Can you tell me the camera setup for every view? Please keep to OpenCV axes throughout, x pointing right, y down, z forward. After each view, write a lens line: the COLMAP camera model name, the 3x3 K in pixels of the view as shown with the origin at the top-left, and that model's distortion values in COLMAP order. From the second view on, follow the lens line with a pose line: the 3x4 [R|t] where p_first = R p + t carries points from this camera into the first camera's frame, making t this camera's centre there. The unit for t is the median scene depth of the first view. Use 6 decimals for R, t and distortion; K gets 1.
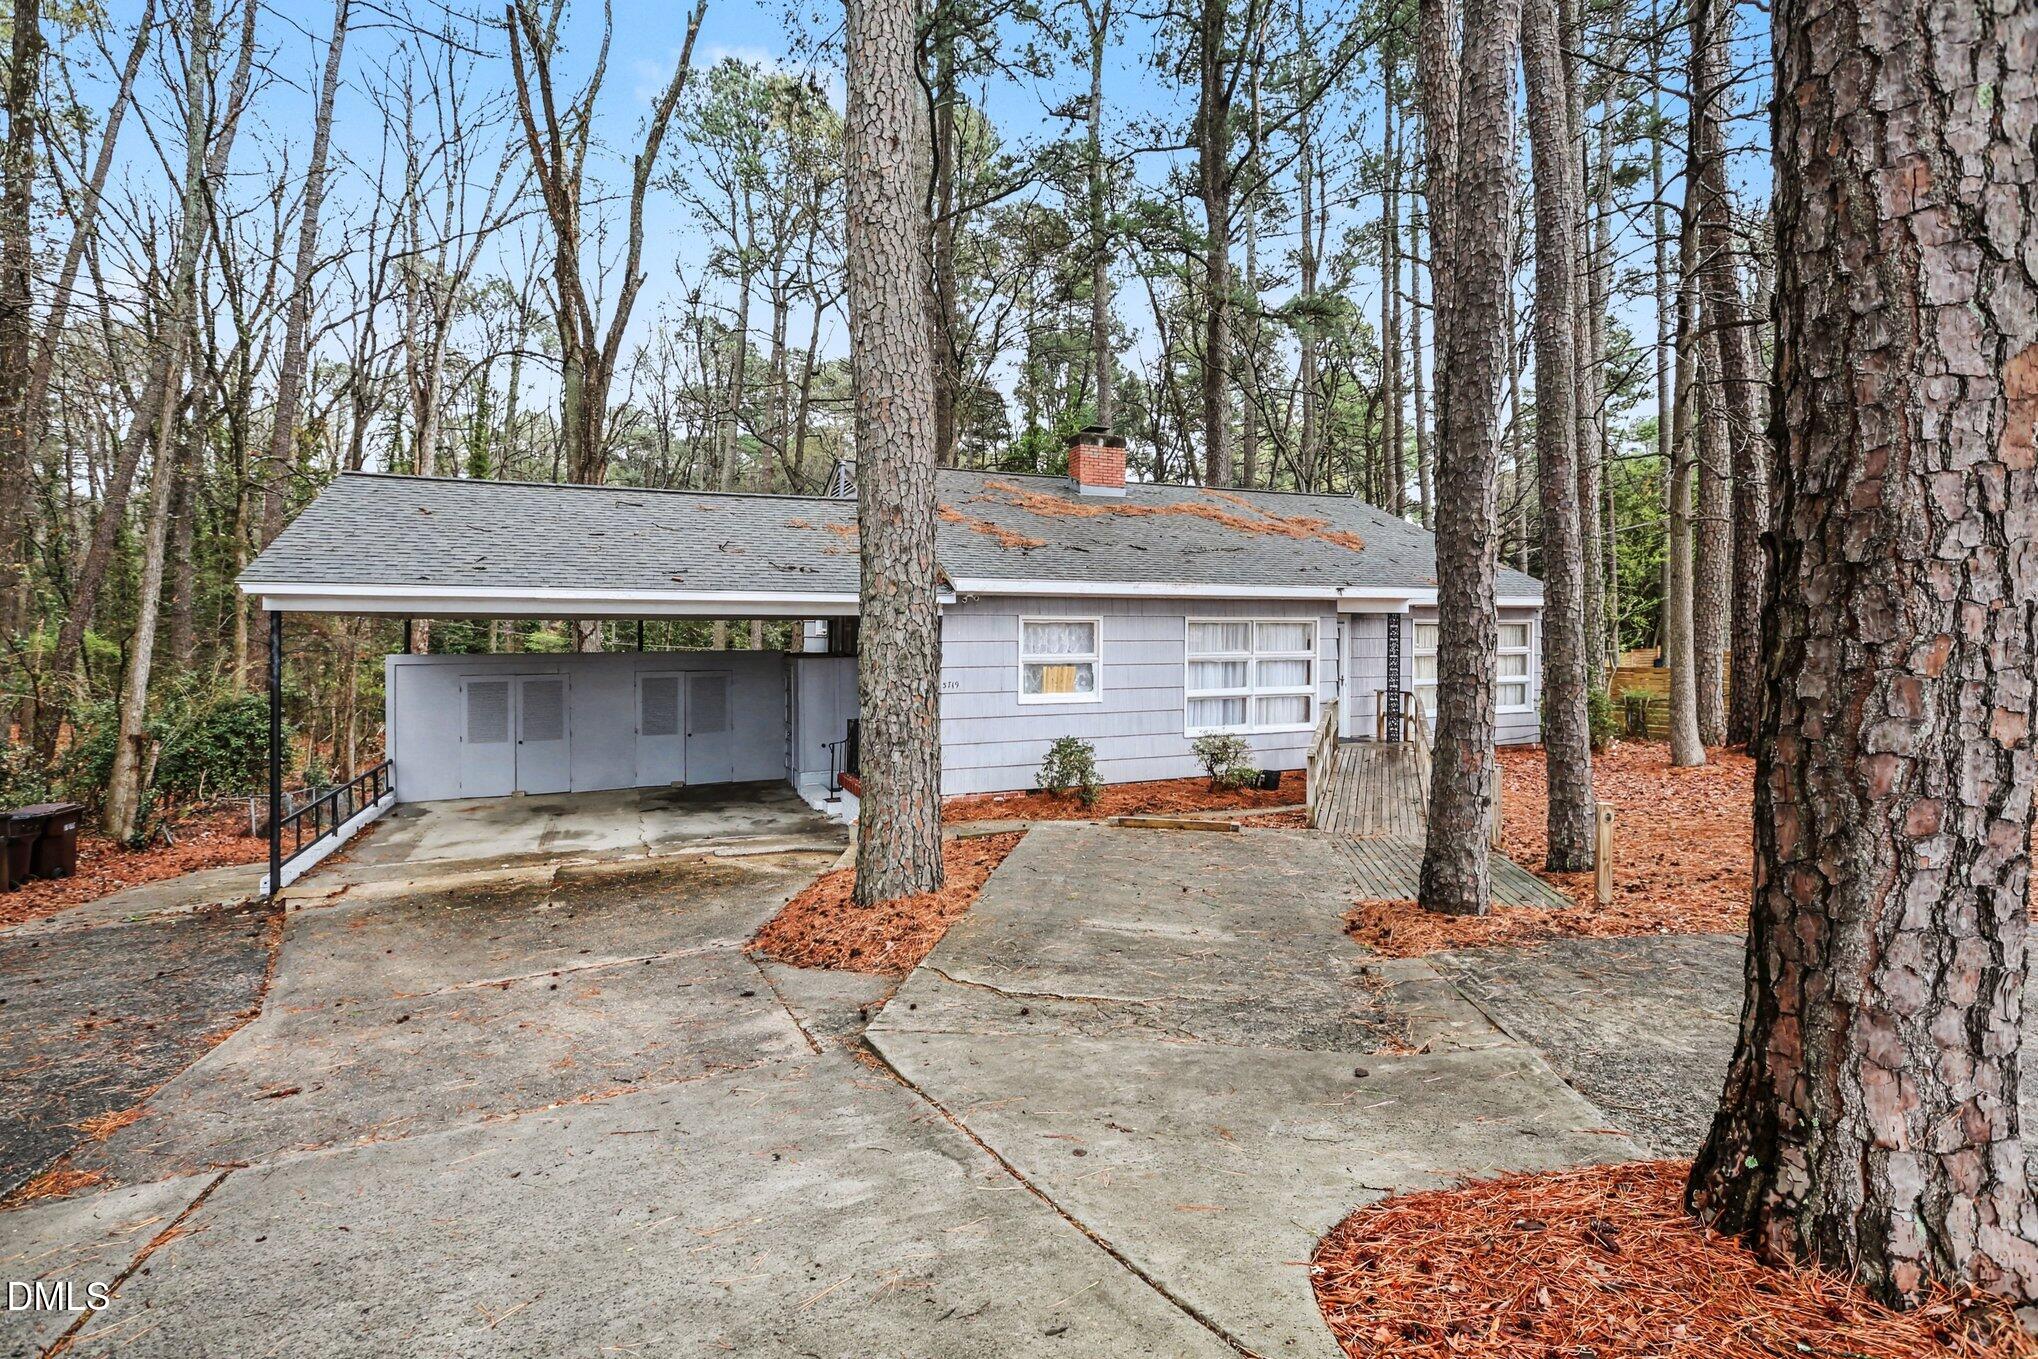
lens RADIAL K [[928.2, 0, 1016.6], [0, 928.2, 674.3], [0, 0, 1]] dist [-0.005820, -0.000493]
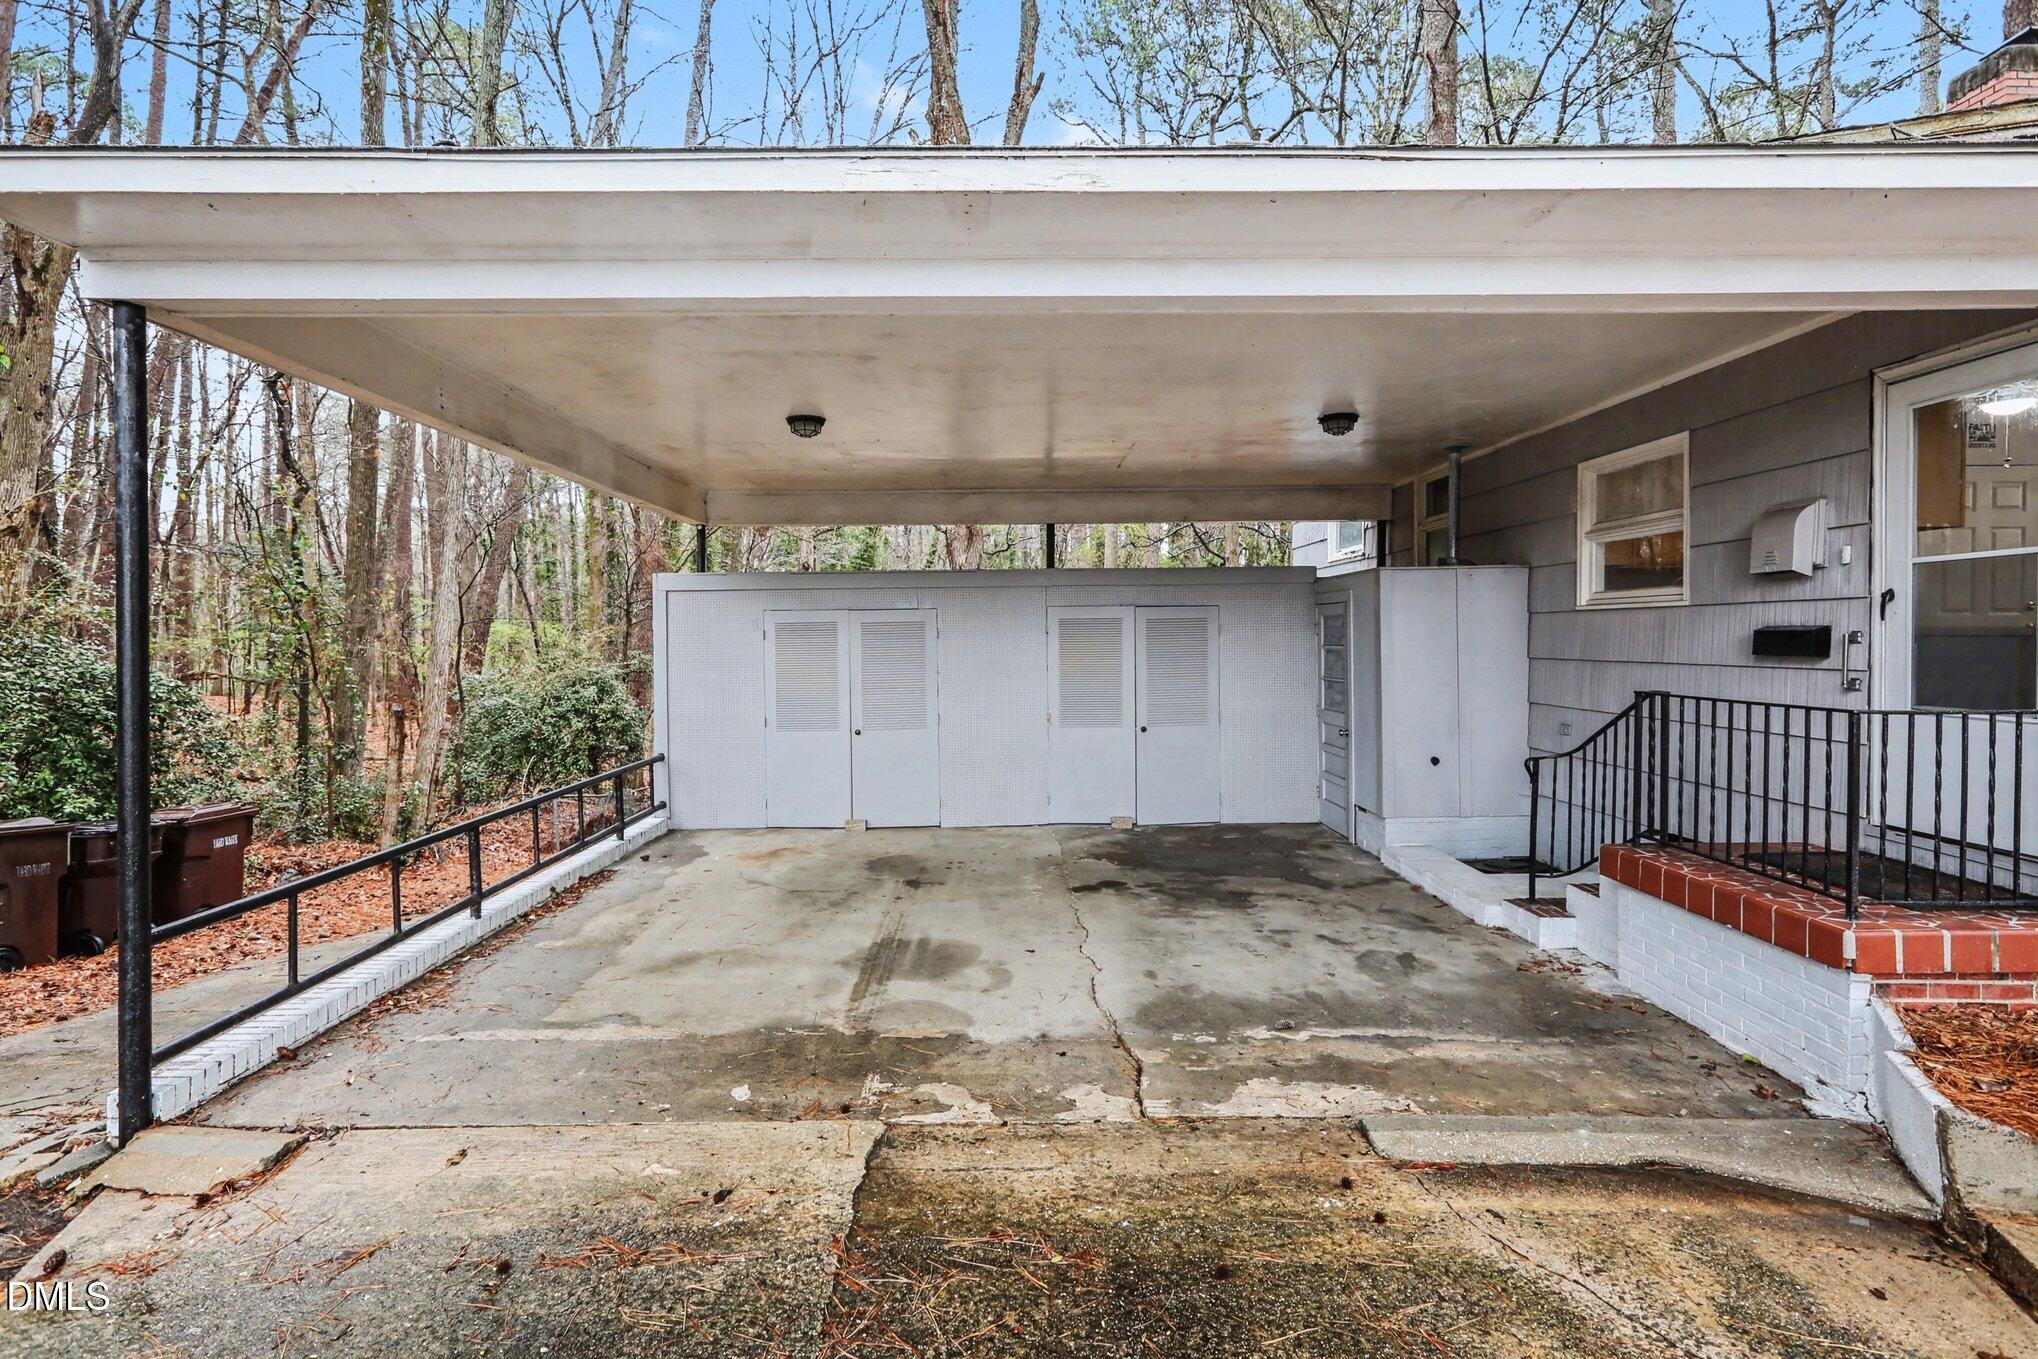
lens RADIAL K [[928.2, 0, 1016.6], [0, 928.2, 674.3], [0, 0, 1]] dist [-0.005820, -0.000493]
pose [[0.930071, 0.006331, -0.367326, -0.281243], [-0.008350, 0.999958, -0.003905, 0.047015], [0.367285, 0.006699, 0.930084, 0.602406]]
